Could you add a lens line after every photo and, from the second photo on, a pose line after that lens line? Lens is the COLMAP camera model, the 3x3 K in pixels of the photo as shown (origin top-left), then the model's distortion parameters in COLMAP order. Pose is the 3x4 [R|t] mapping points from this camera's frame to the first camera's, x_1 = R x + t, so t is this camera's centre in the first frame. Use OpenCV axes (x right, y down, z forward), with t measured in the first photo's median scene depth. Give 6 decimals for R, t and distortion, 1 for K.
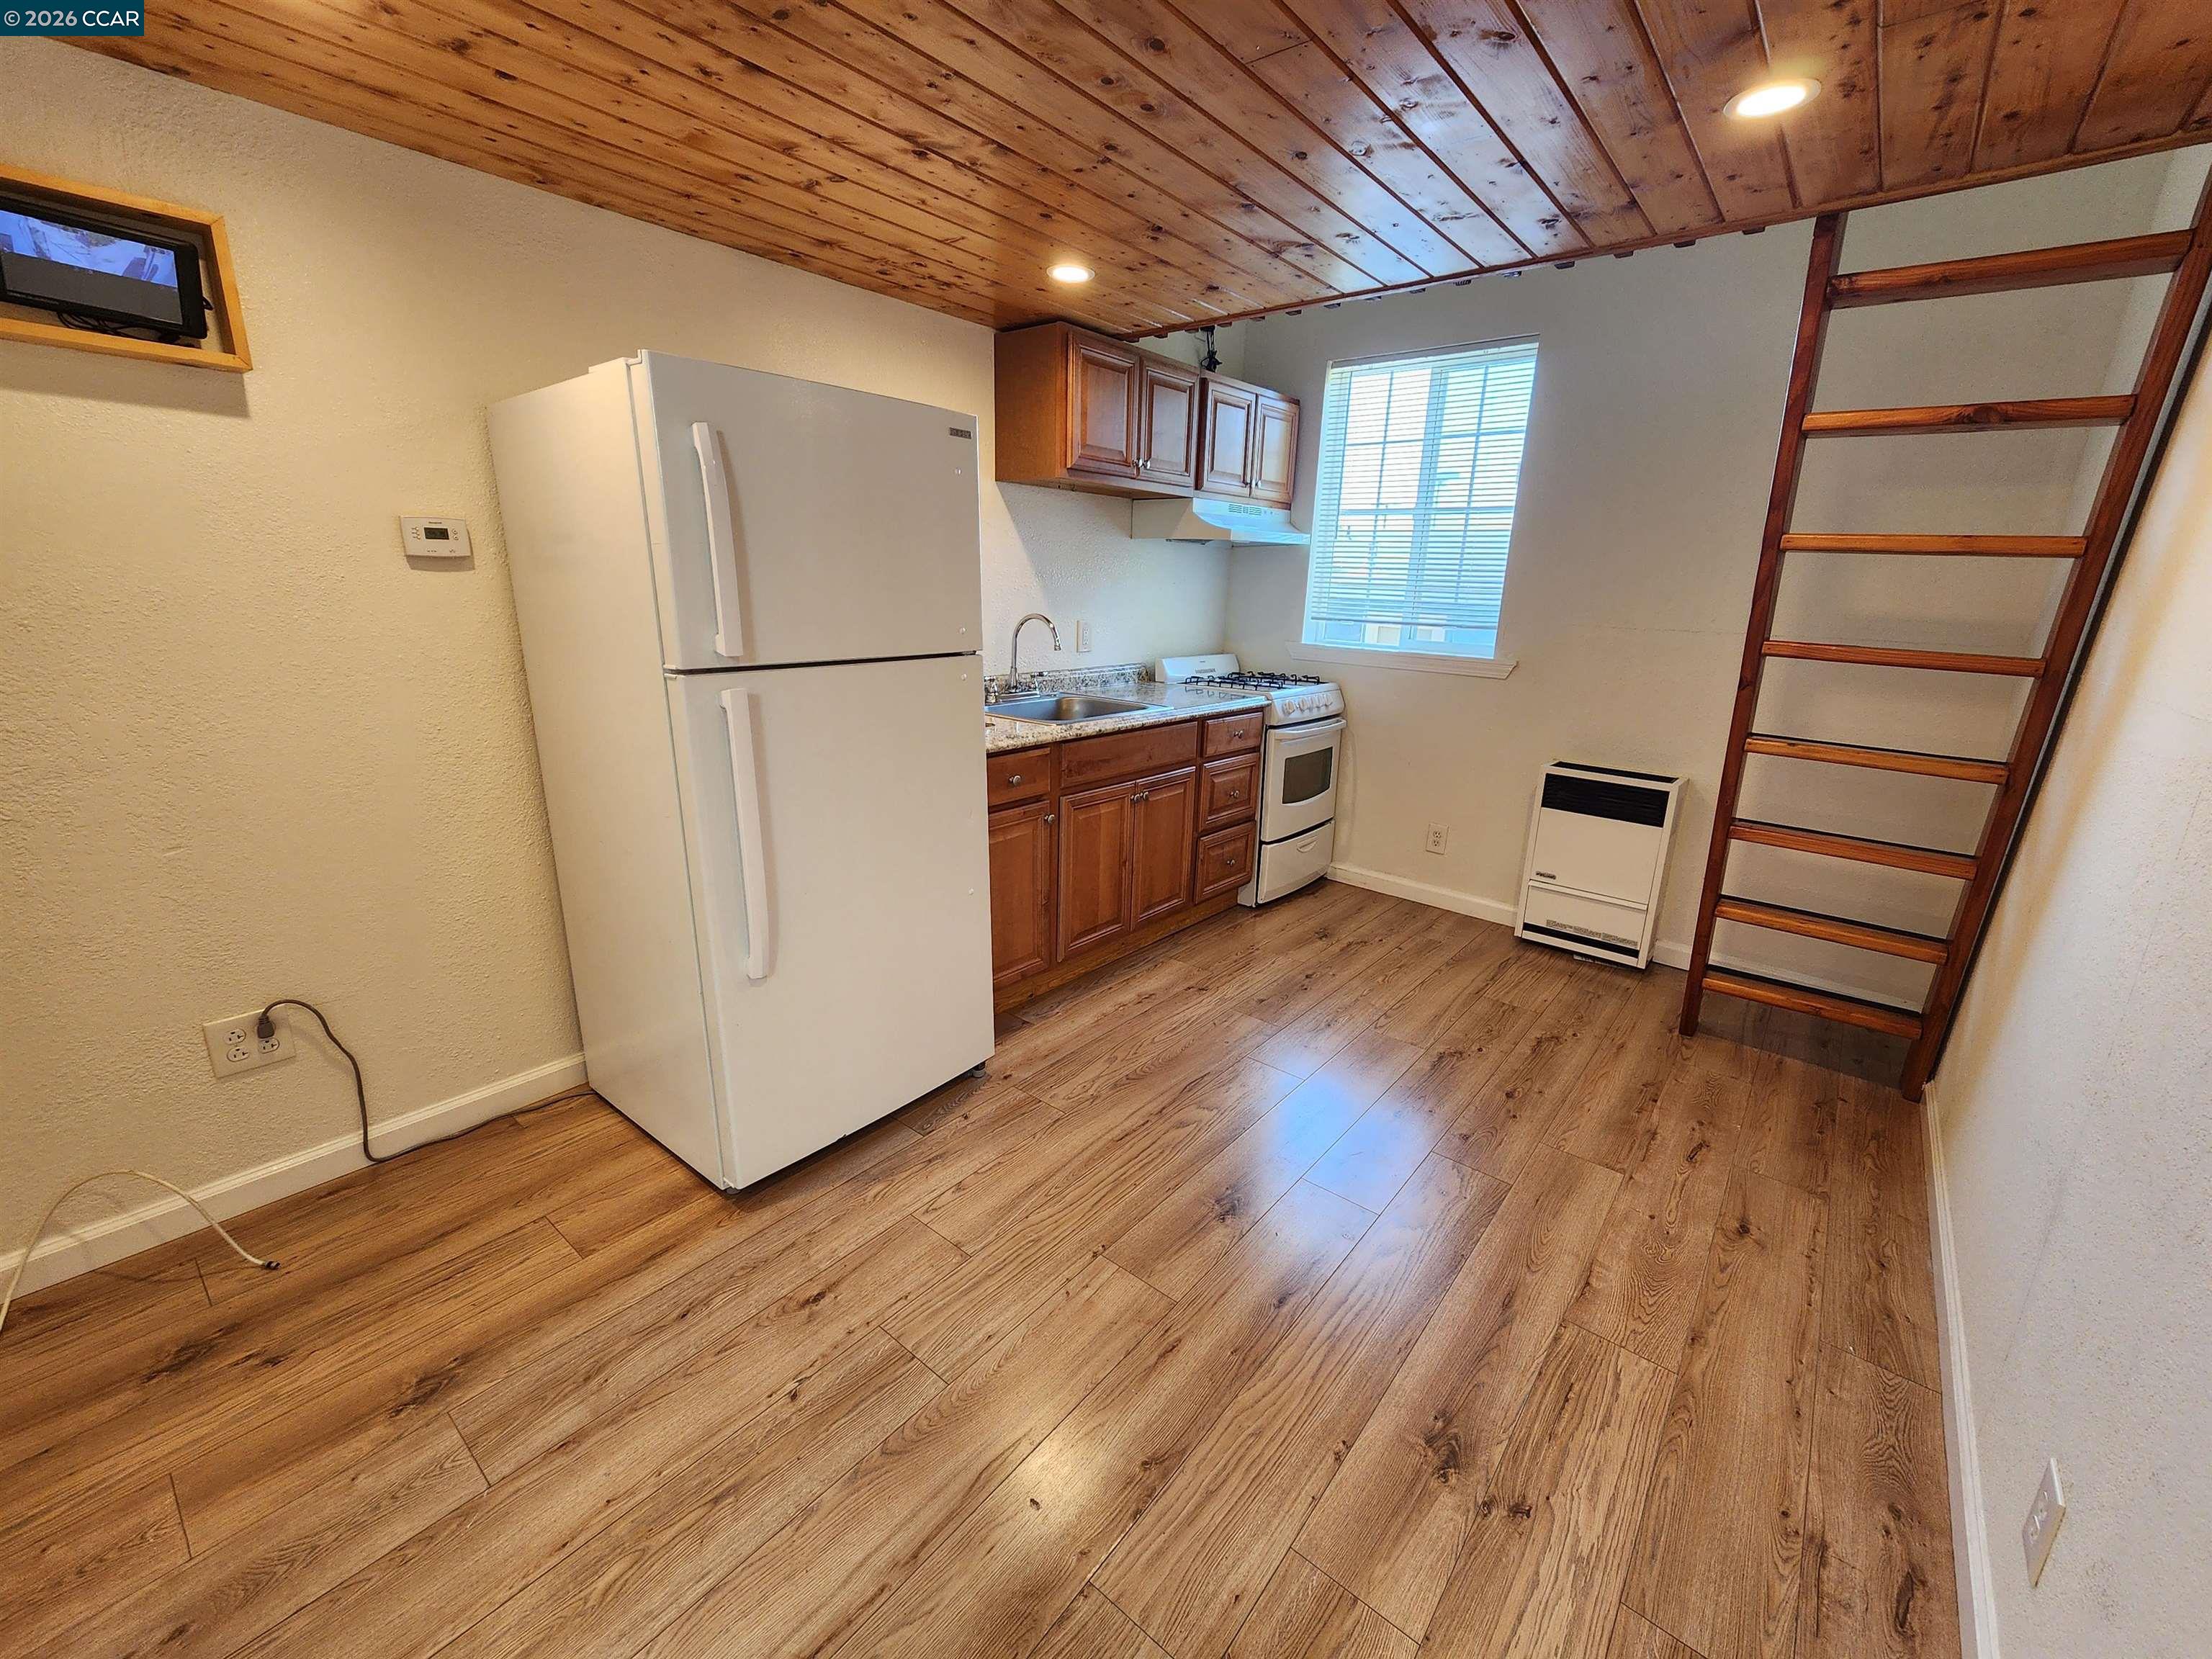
lens RADIAL K [[908.8, 0, 1122.0], [0, 908.8, 826.5], [0, 0, 1]] dist [-0.003068, -0.000046]
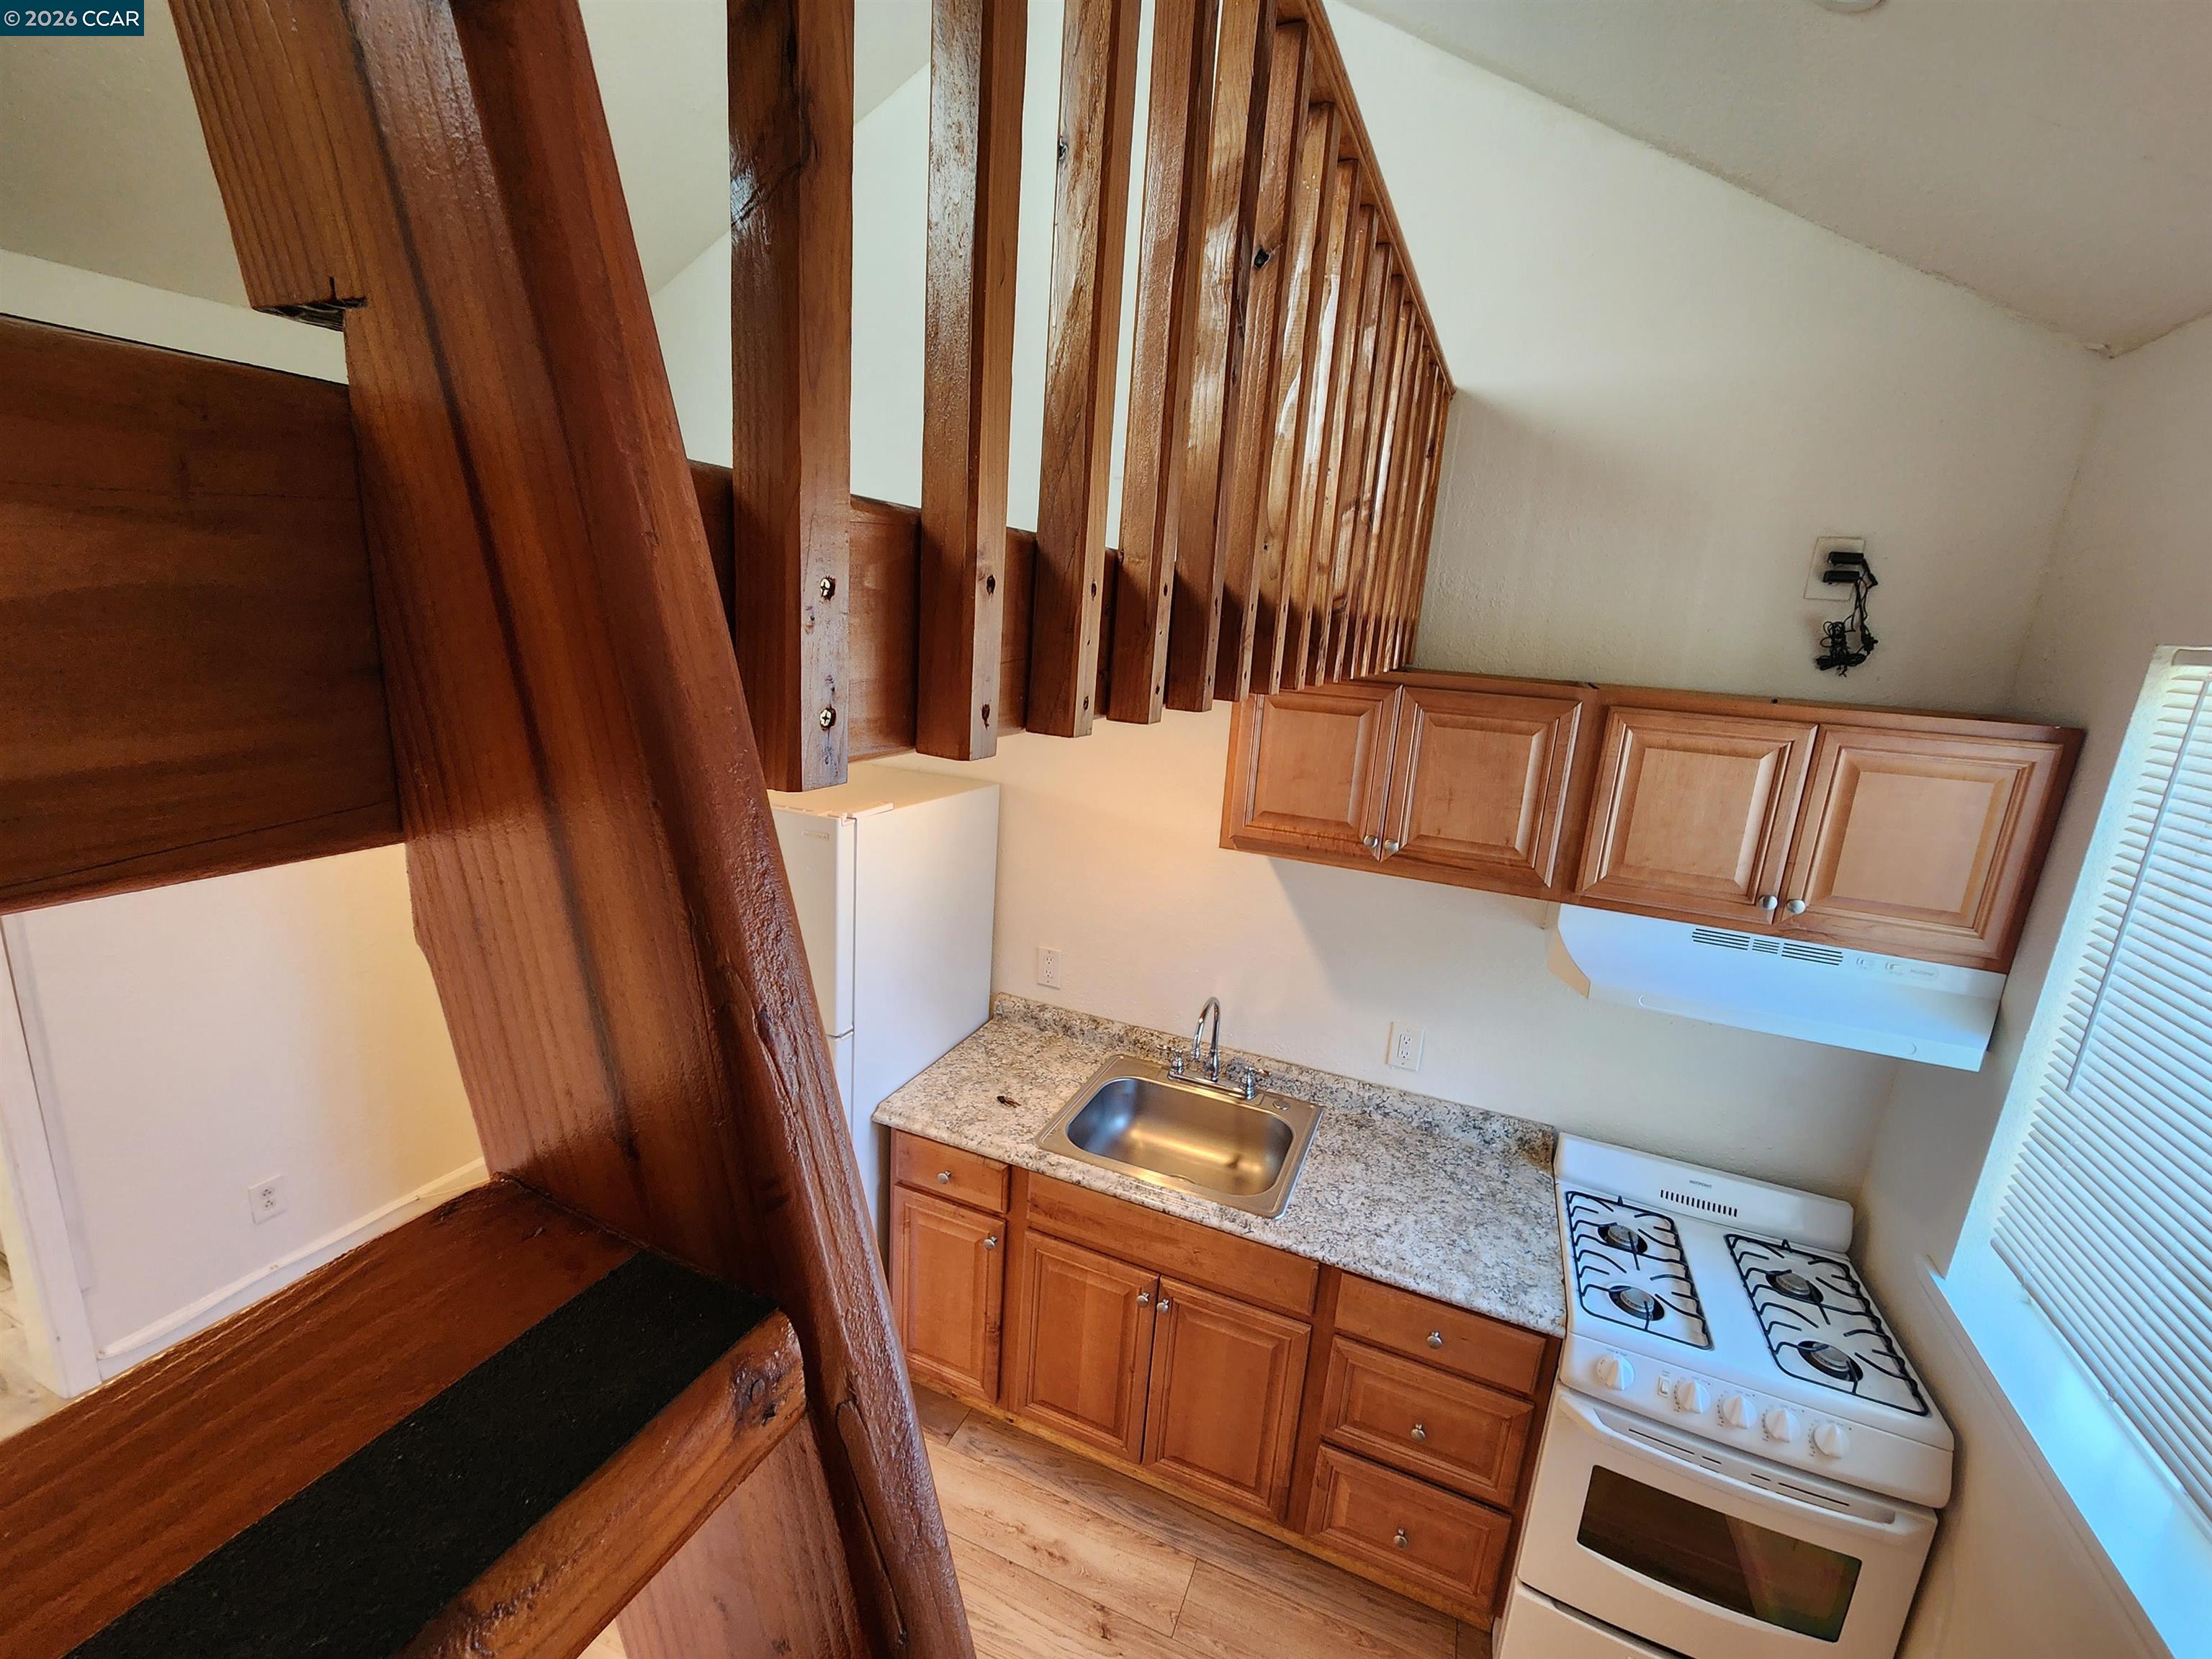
lens RADIAL K [[908.8, 0, 1122.0], [0, 908.8, 826.5], [0, 0, 1]] dist [-0.003068, -0.000046]
pose [[0.291983, 0.195141, -0.936304, 0.949921], [-0.309305, 0.945624, 0.100628, -0.704029], [0.905028, 0.260222, 0.336464, 1.034291]]
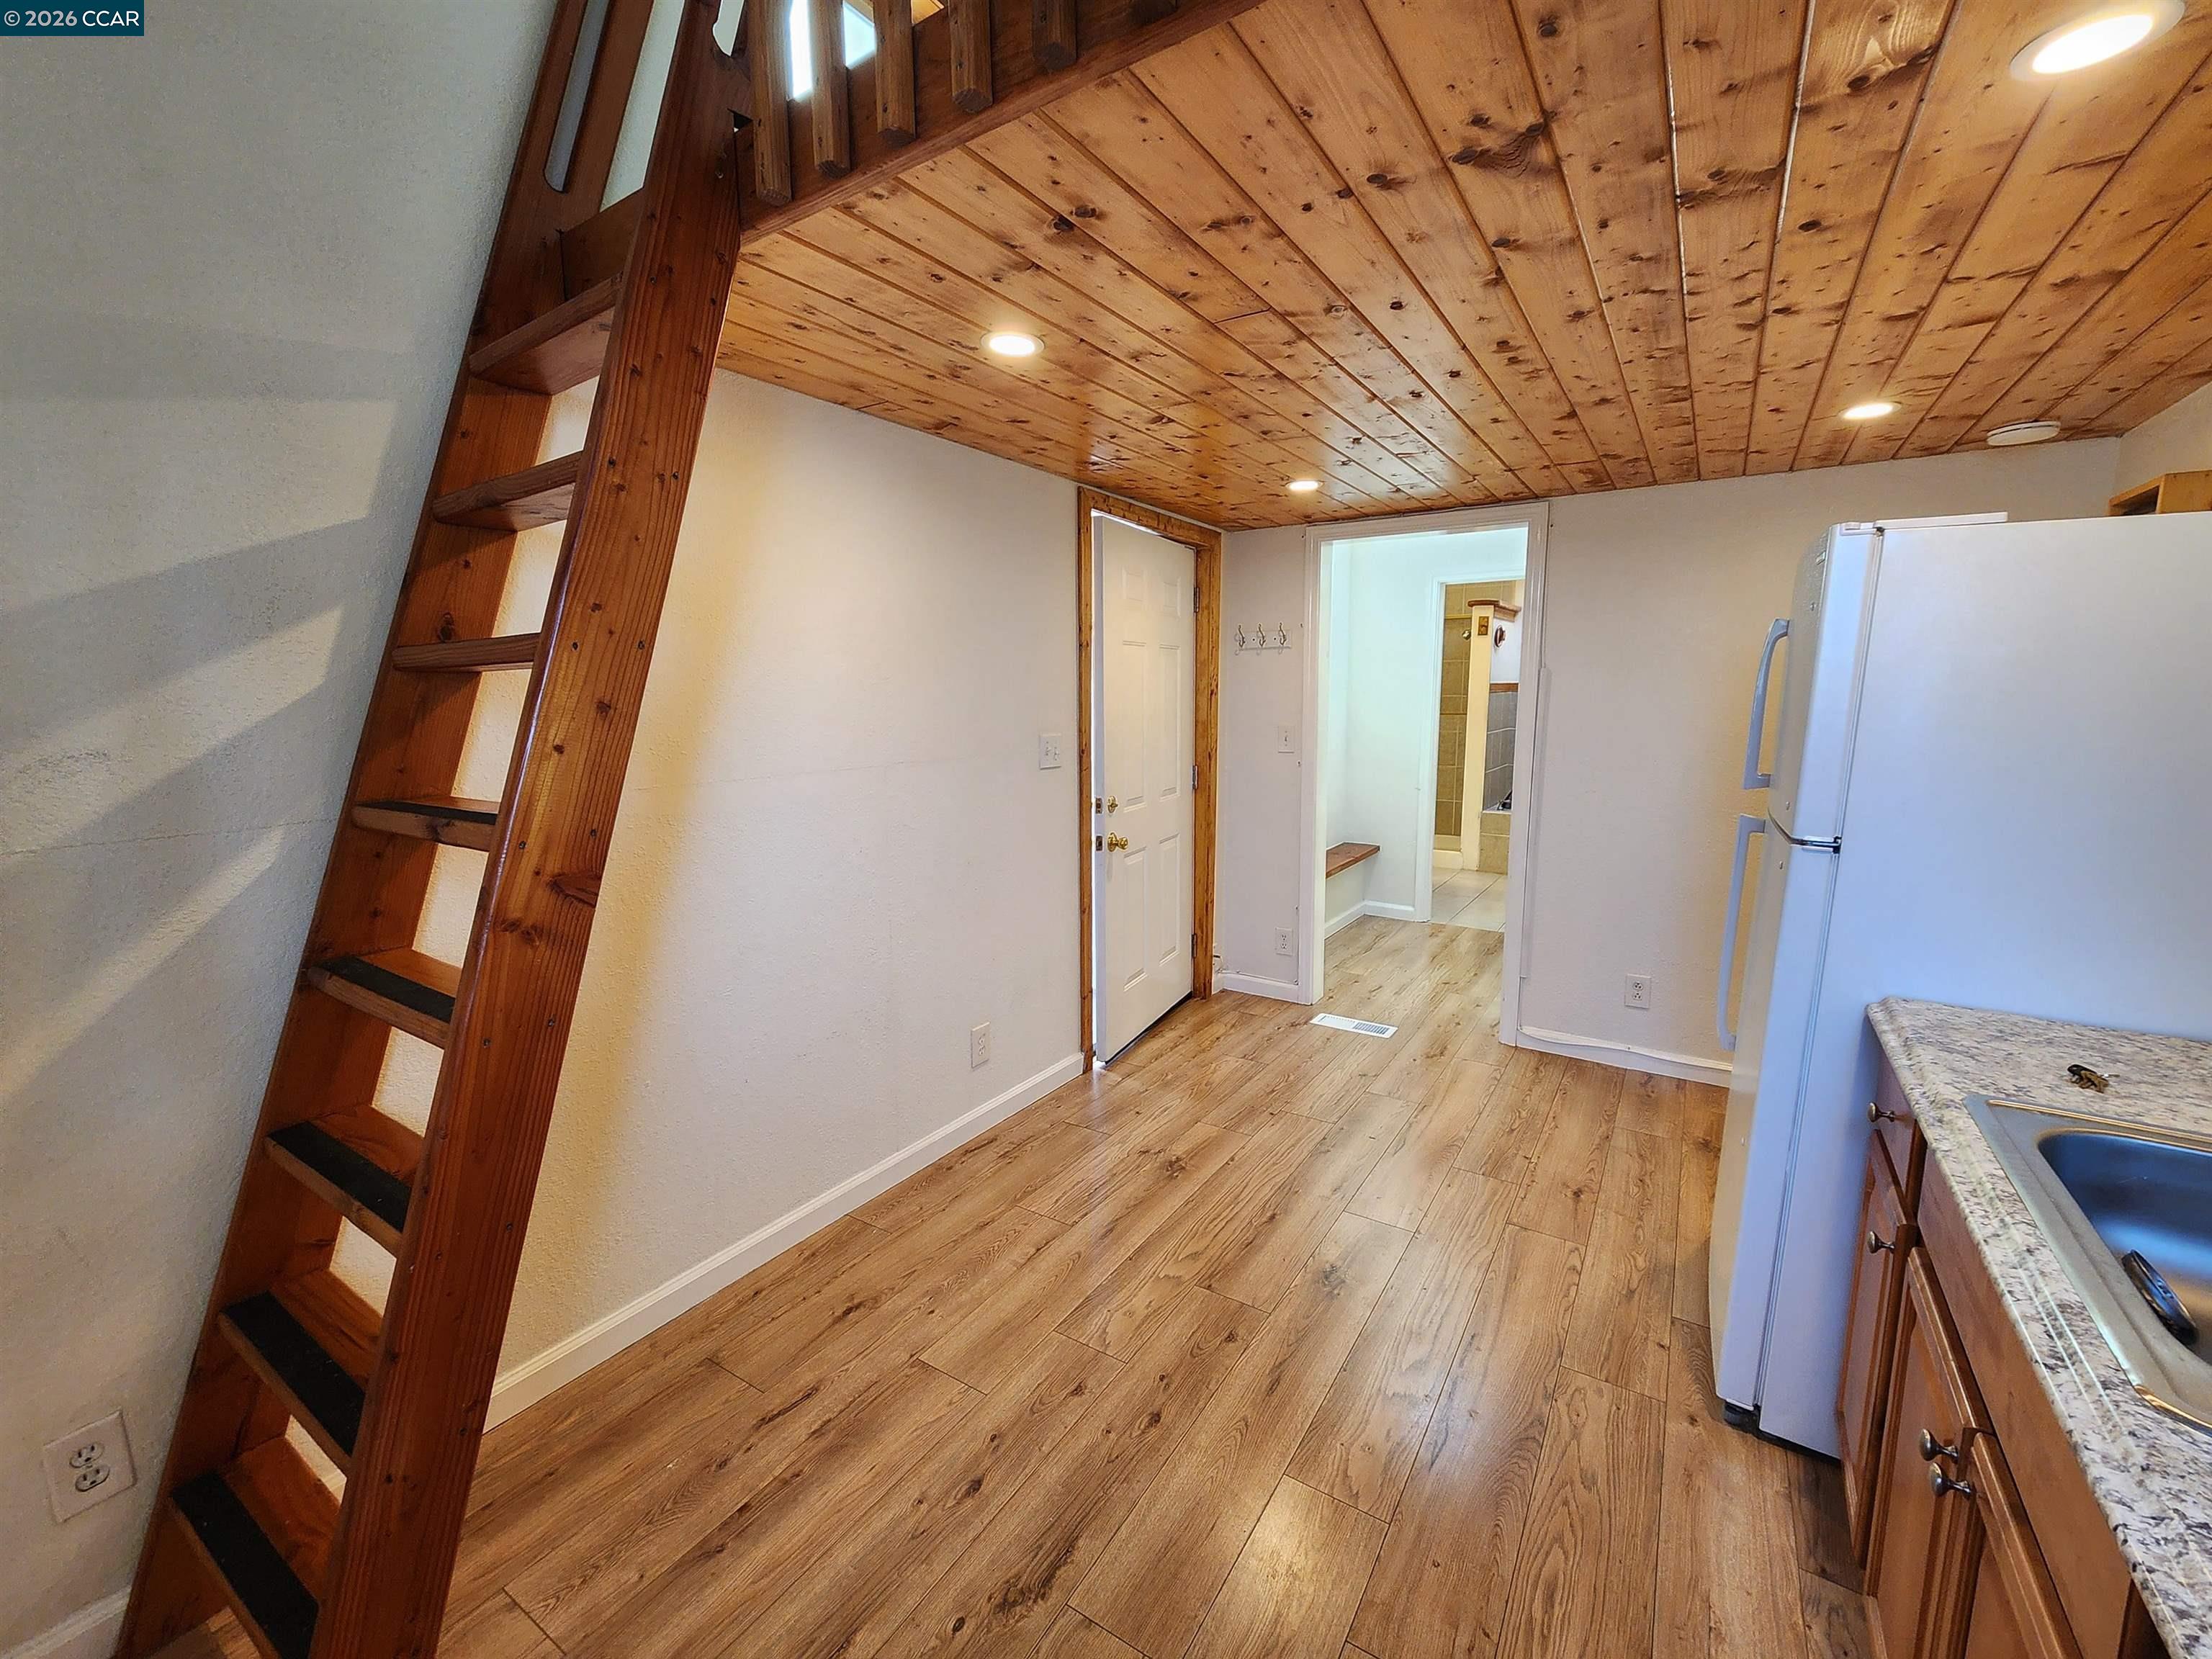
lens RADIAL K [[908.8, 0, 1122.0], [0, 908.8, 826.5], [0, 0, 1]] dist [-0.003068, -0.000046]
pose [[-0.993528, -0.013036, -0.112838, 0.533304], [-0.057922, 0.912678, 0.404554, -0.541091], [0.097711, 0.408472, -0.907526, 1.870180]]
